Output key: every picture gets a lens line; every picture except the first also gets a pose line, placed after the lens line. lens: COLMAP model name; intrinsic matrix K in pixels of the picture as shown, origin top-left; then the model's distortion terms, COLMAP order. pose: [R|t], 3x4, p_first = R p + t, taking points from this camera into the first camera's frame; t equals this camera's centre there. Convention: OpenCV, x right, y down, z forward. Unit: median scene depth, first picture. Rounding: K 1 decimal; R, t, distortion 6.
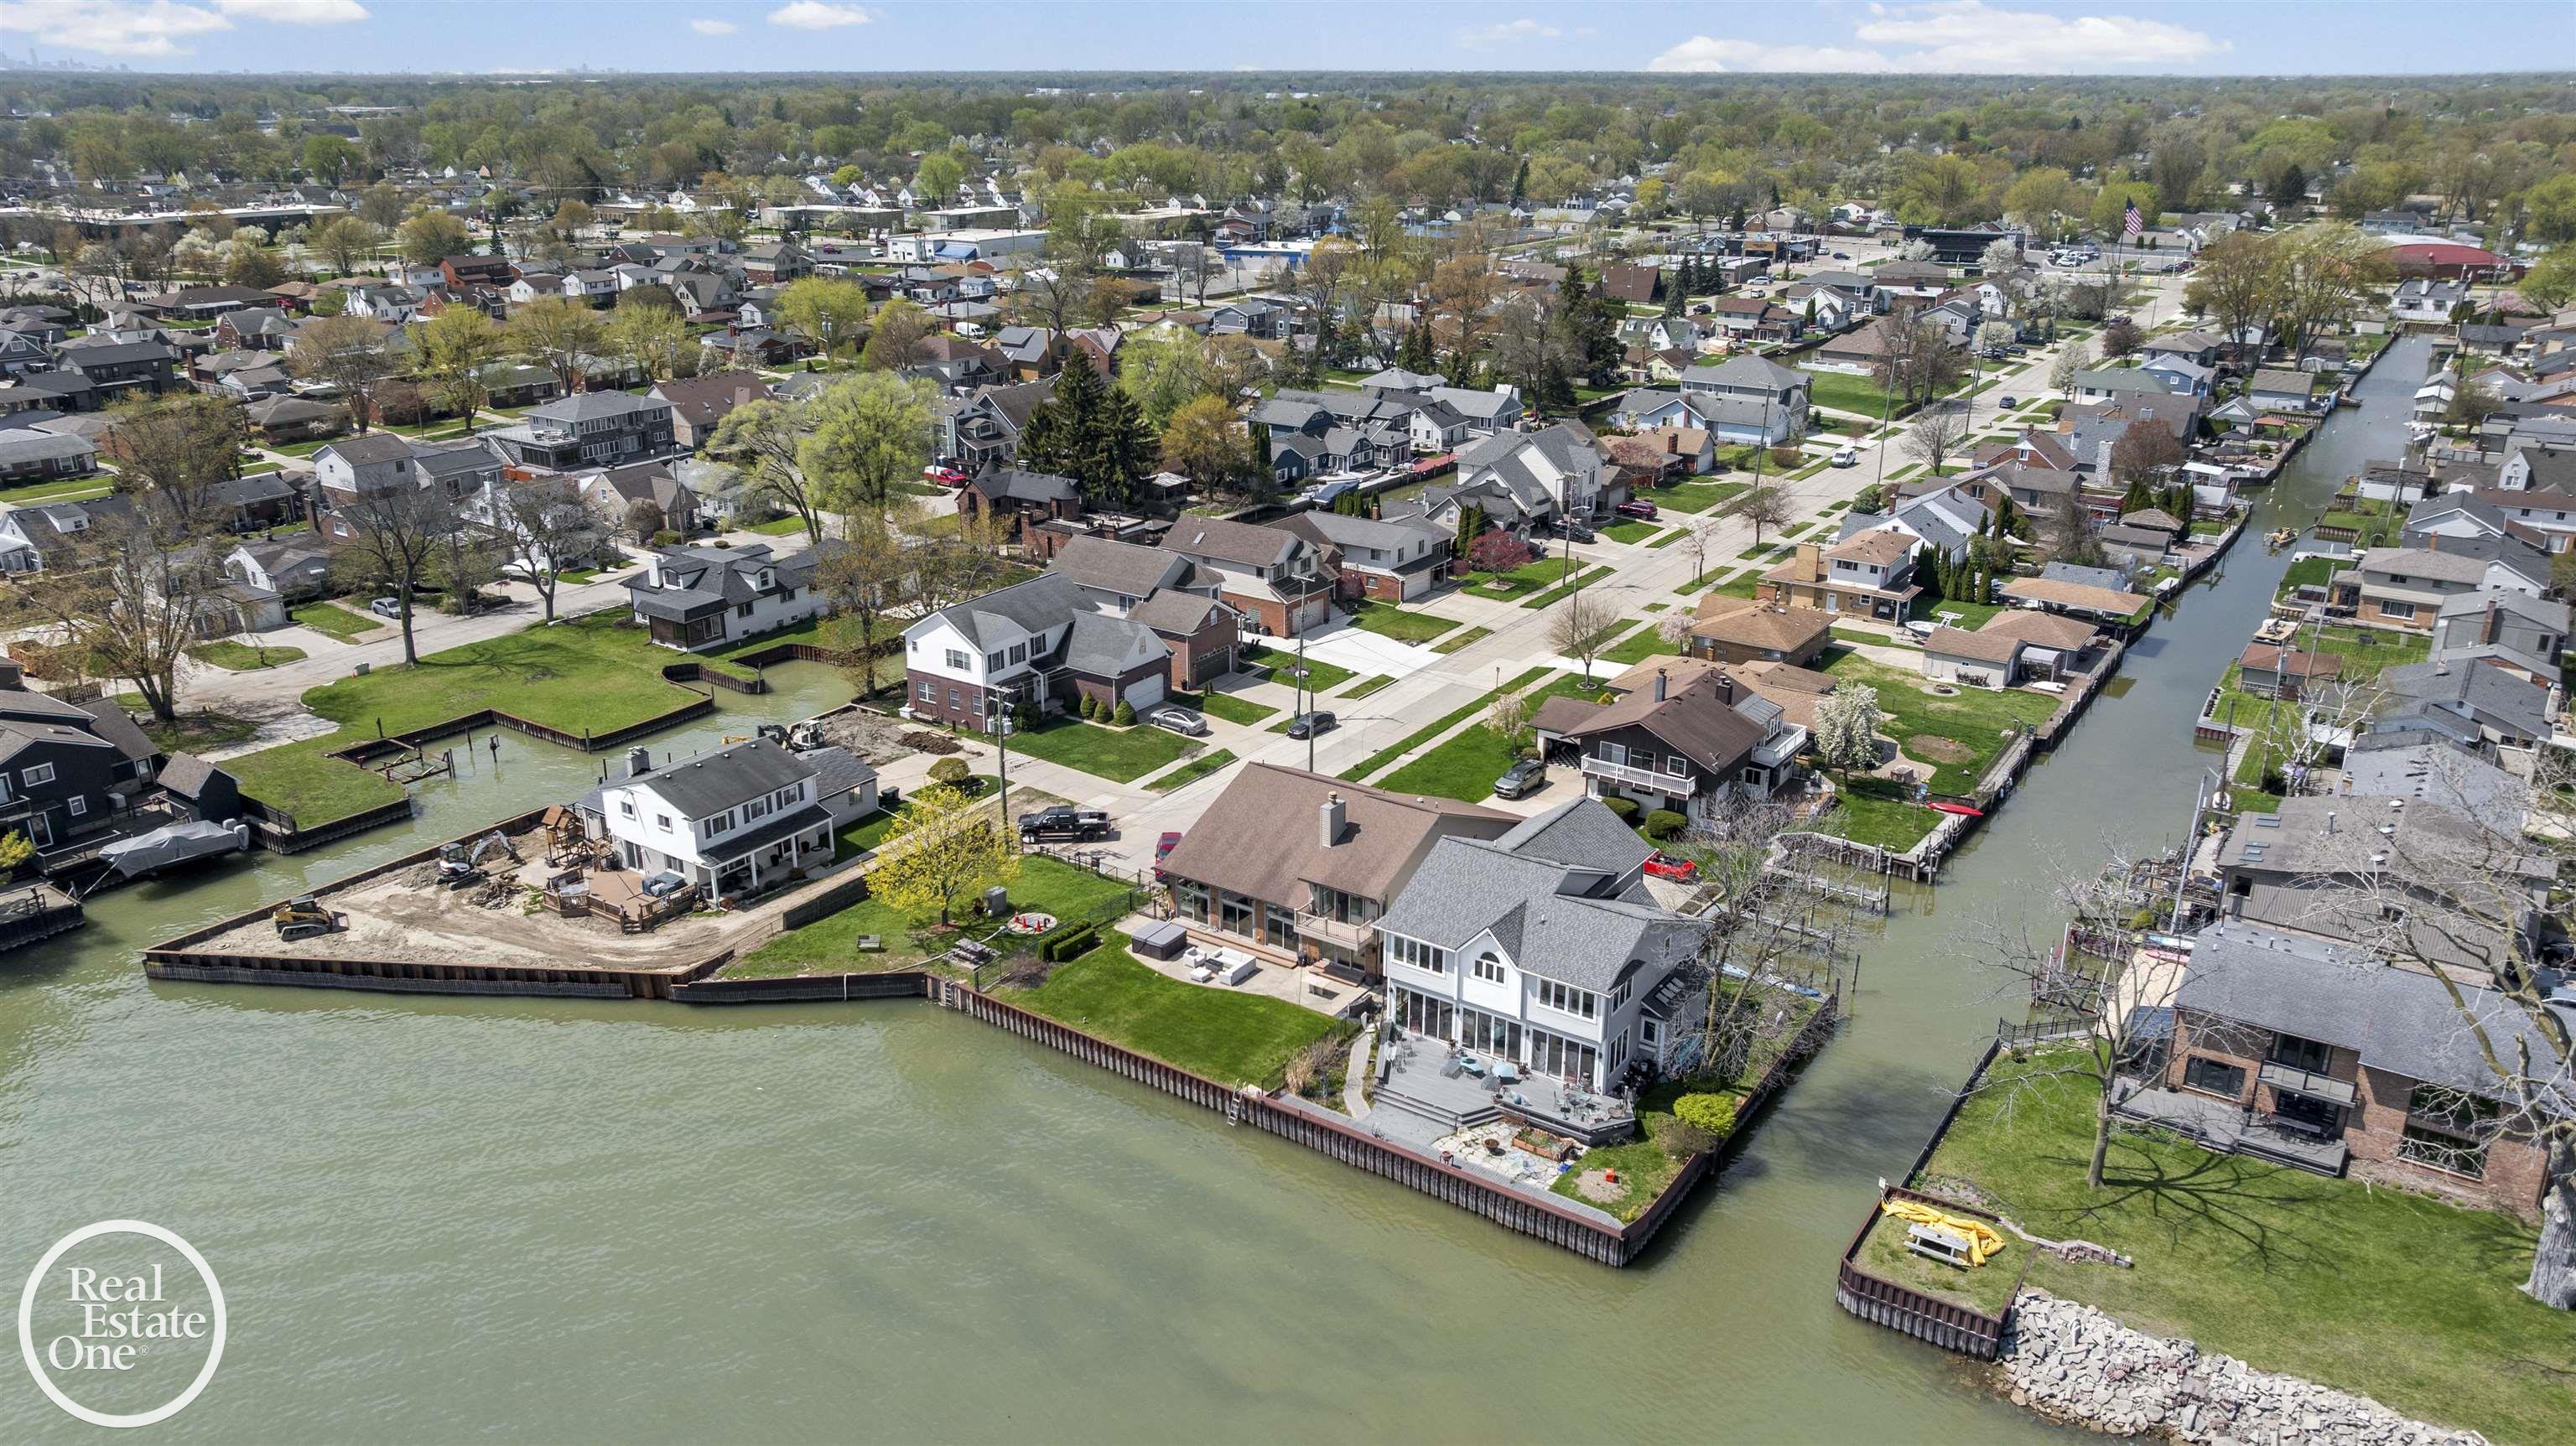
lens RADIAL K [[1827.0, 0, 1290.6], [0, 1827.0, 674.5], [0, 0, 1]] dist [-0.029264, -0.000984]
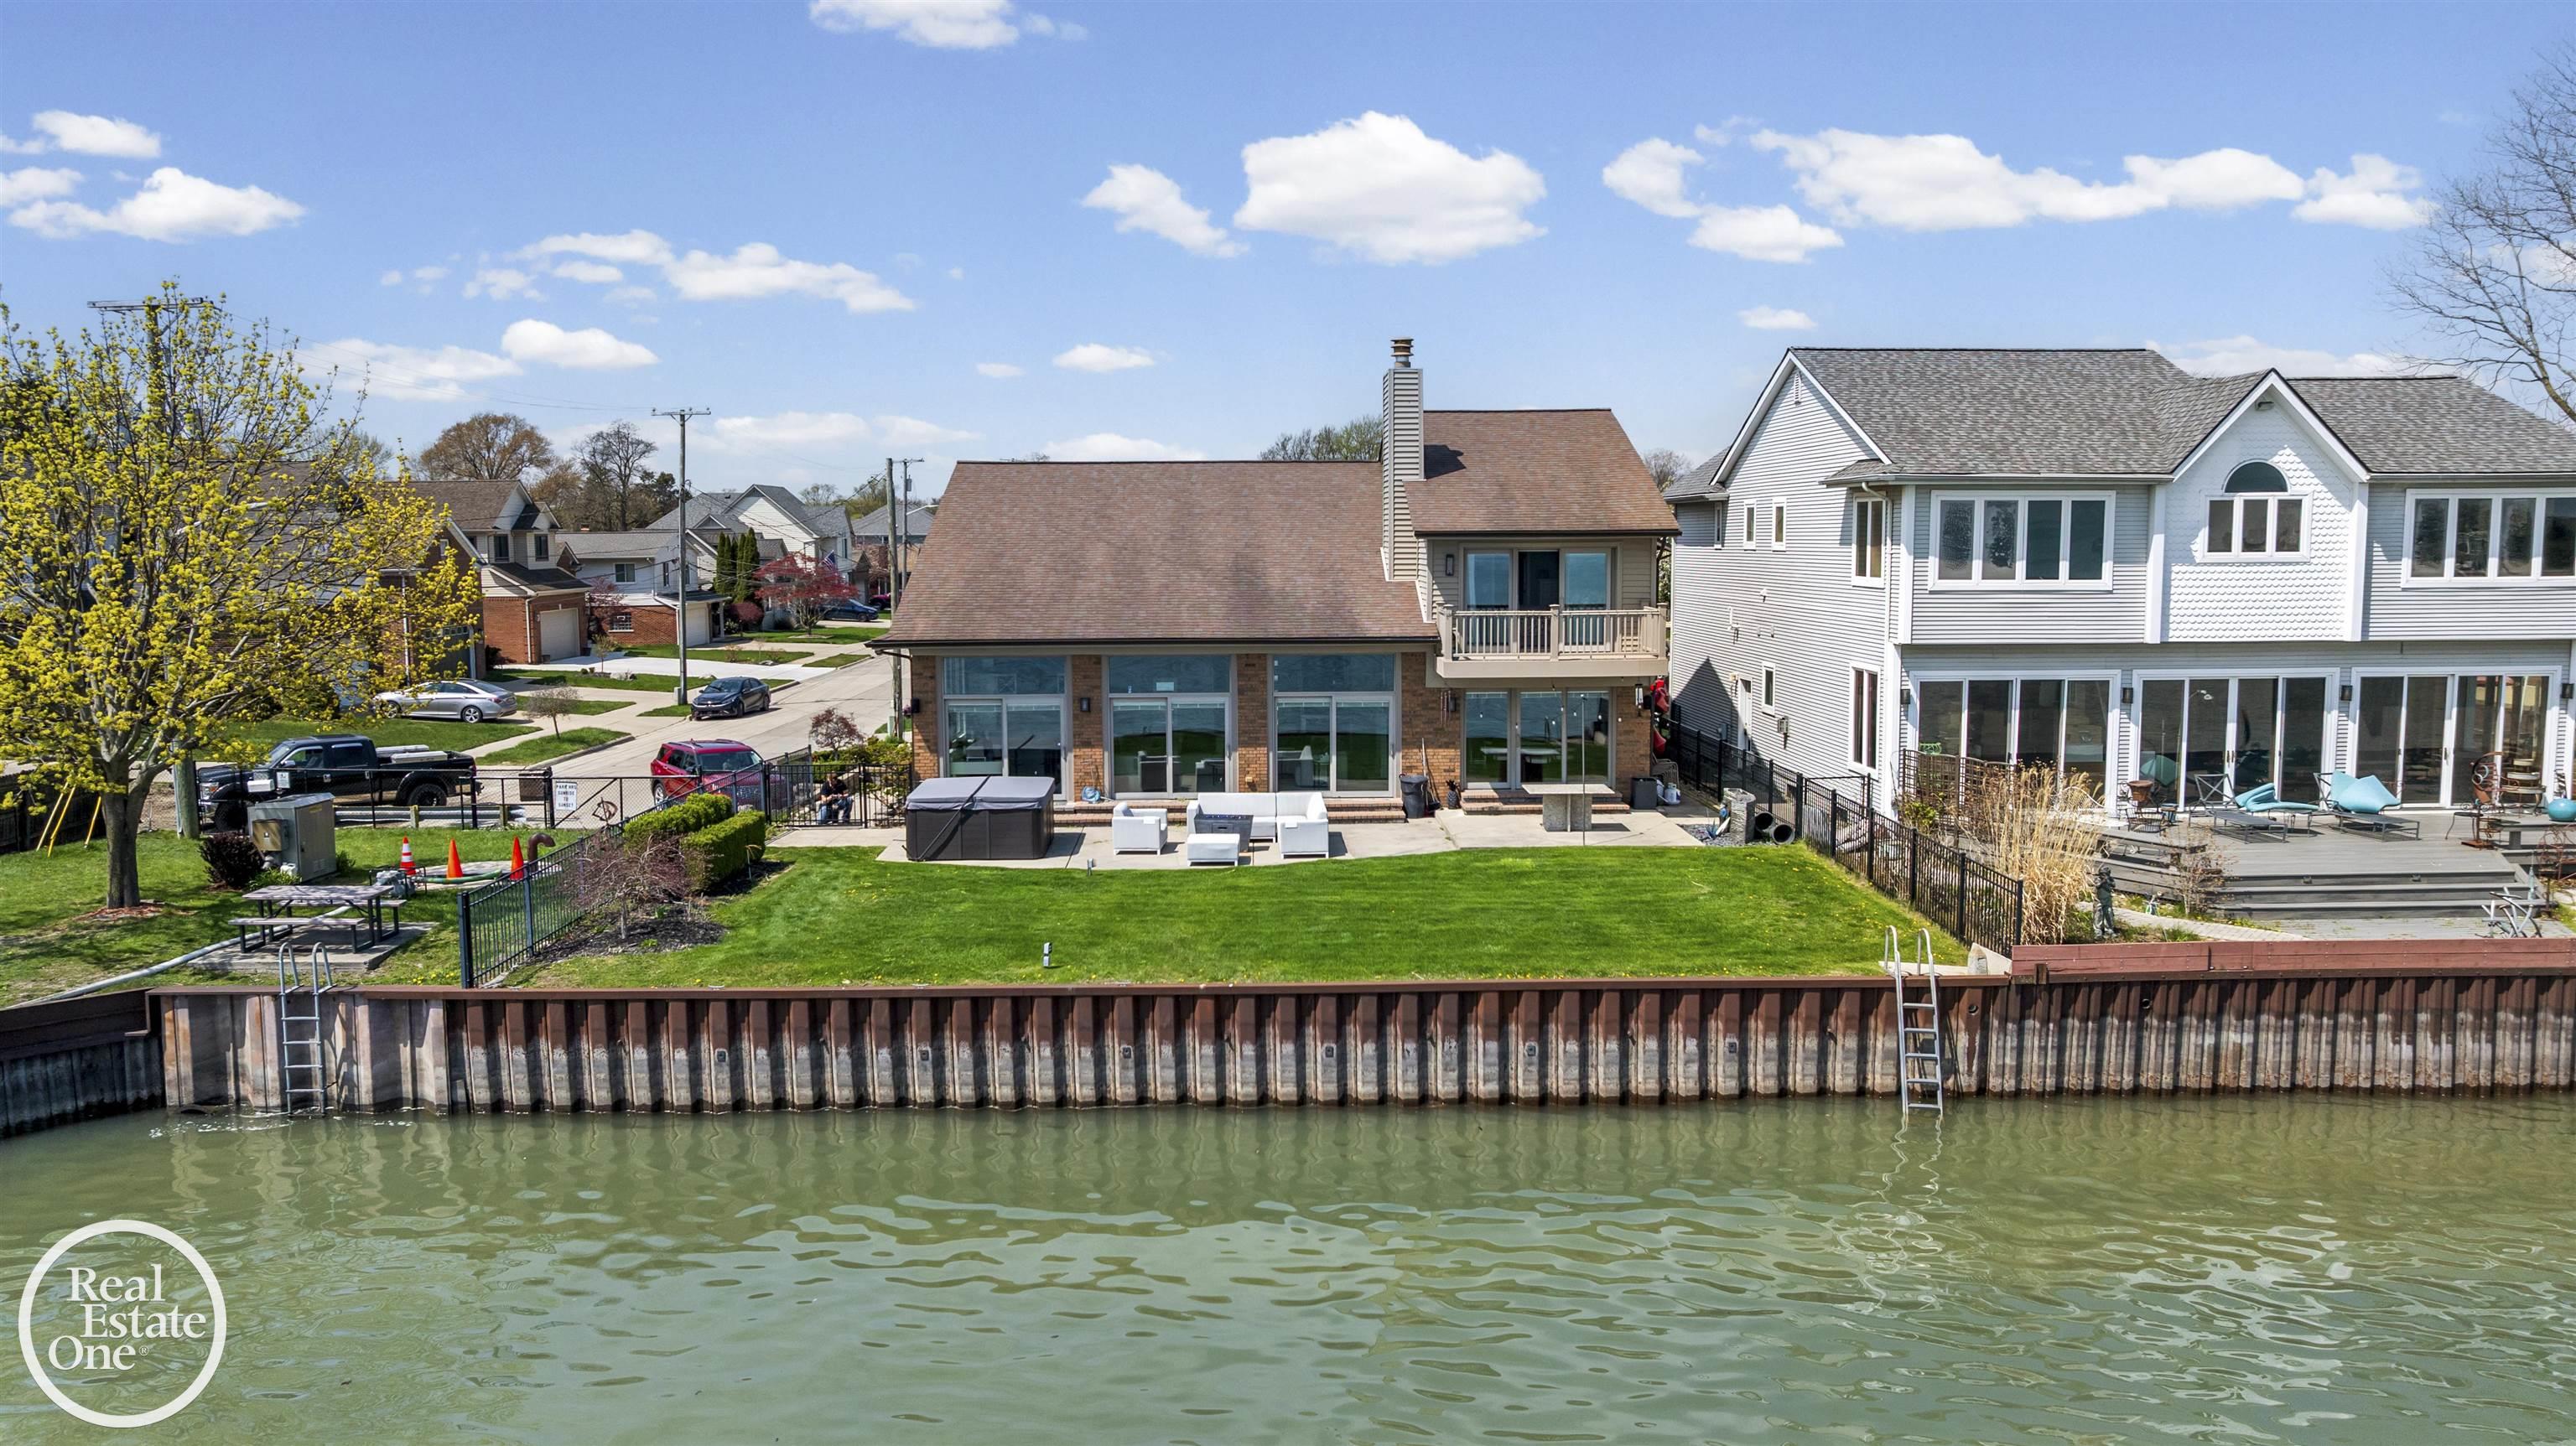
lens RADIAL K [[1827.0, 0, 1290.6], [0, 1827.0, 674.5], [0, 0, 1]] dist [-0.029264, -0.000984]
pose [[0.809421, -0.049811, 0.585112, -0.203732], [0.188319, 0.965788, -0.178295, 0.181696], [-0.556213, 0.254504, 0.791110, 0.699441]]
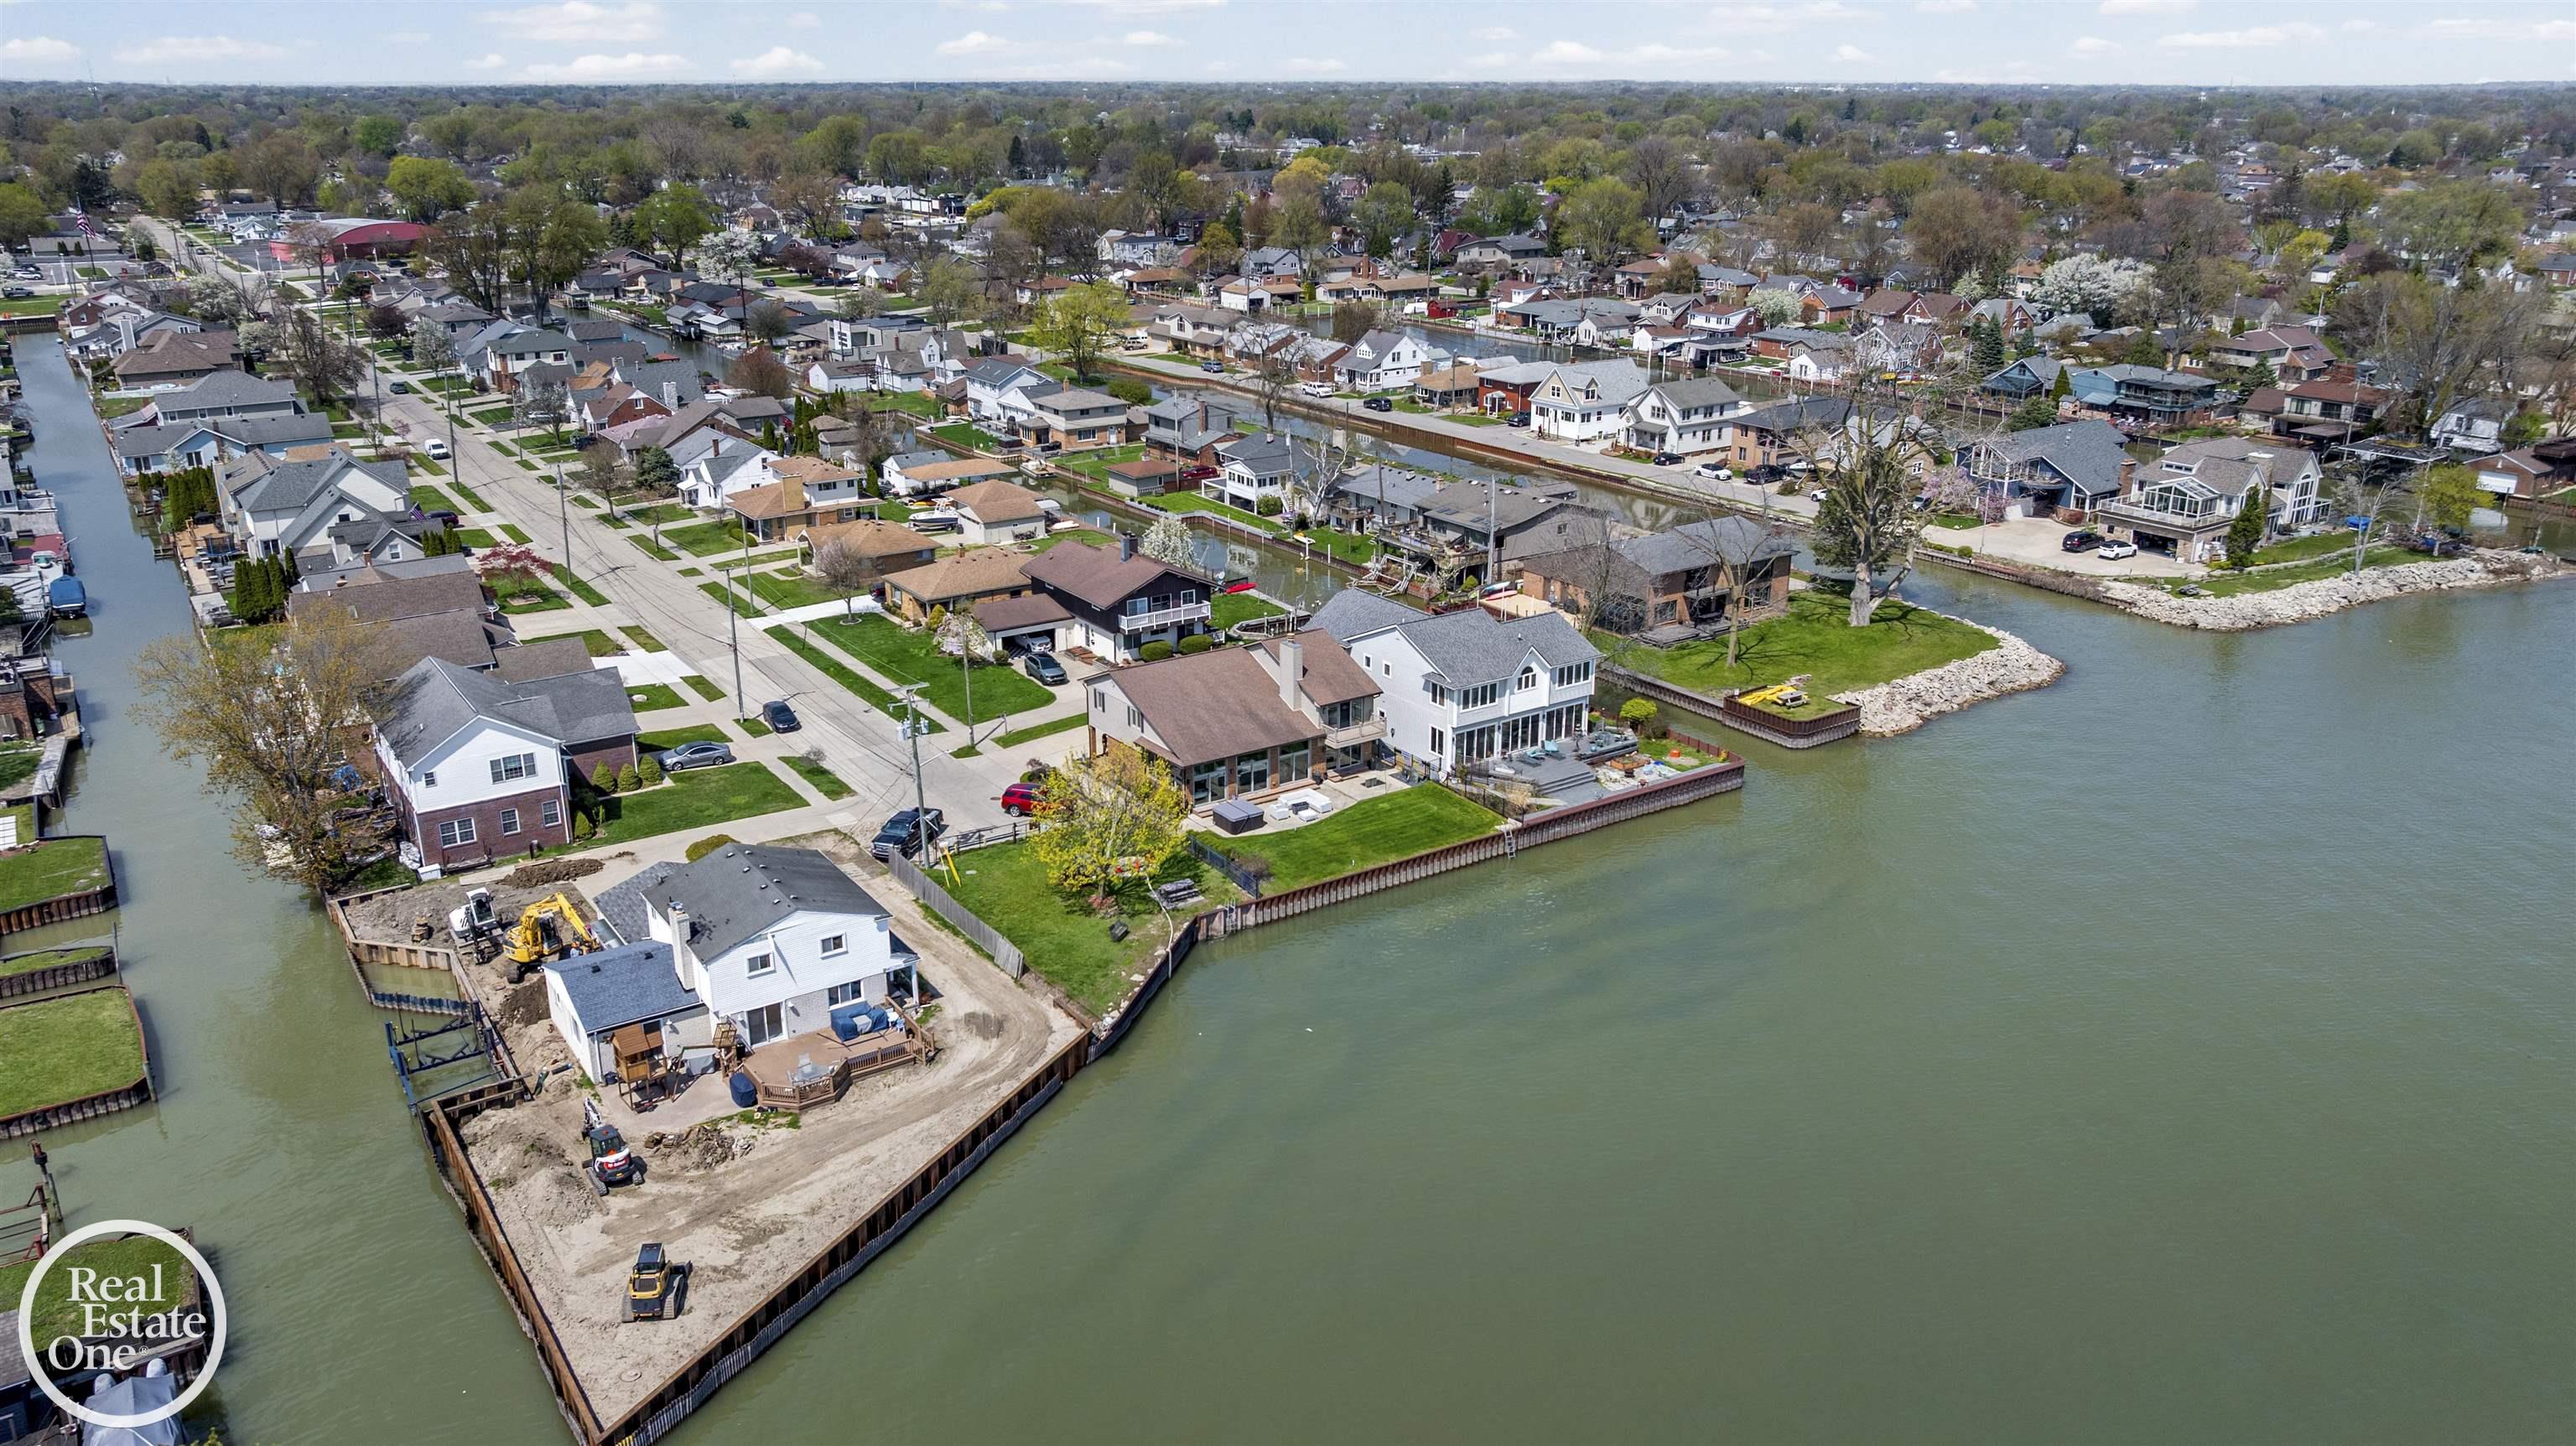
lens RADIAL K [[1864.3, 0, 1294.8], [0, 1864.3, 639.4], [0, 0, 1]] dist [-0.021511, -0.003613]
pose [[0.362860, -0.269568, 0.892001, -0.979528], [0.293550, 0.941573, 0.165135, -0.120266], [-0.884399, 0.201926, 0.420791, 0.473715]]
